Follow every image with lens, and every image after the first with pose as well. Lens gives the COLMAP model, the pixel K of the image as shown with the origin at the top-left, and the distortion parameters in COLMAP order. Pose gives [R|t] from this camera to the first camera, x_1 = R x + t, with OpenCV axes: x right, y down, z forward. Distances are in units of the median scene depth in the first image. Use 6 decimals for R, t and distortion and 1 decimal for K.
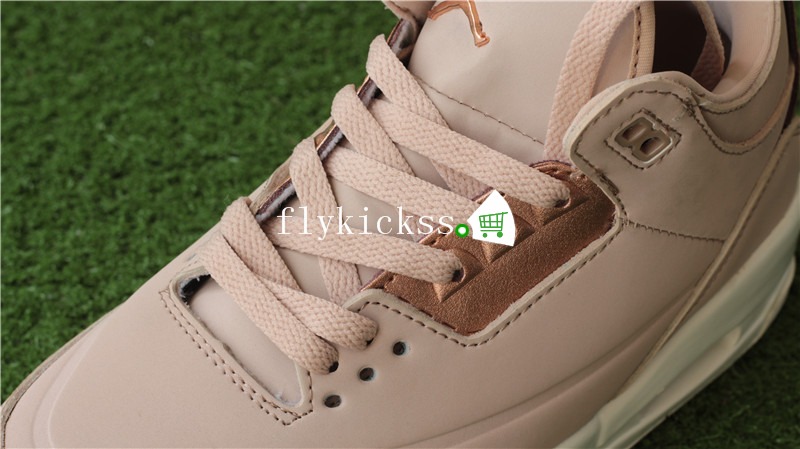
lens RADIAL K [[1896.6, 0, 400.0], [0, 1896.6, 224.5], [0, 0, 1]] dist [-0.098696, -0.015576]
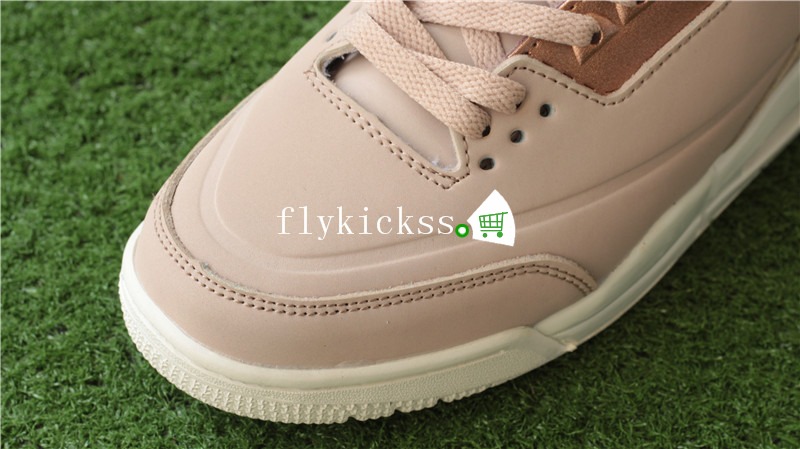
lens RADIAL K [[1896.6, 0, 400.0], [0, 1896.6, 224.5], [0, 0, 1]] dist [-0.098696, -0.015576]
pose [[0.994011, -0.064248, 0.088402, -0.178087], [0.056508, 0.994567, 0.087431, 0.031909], [-0.093539, -0.081912, 0.992240, -0.042271]]
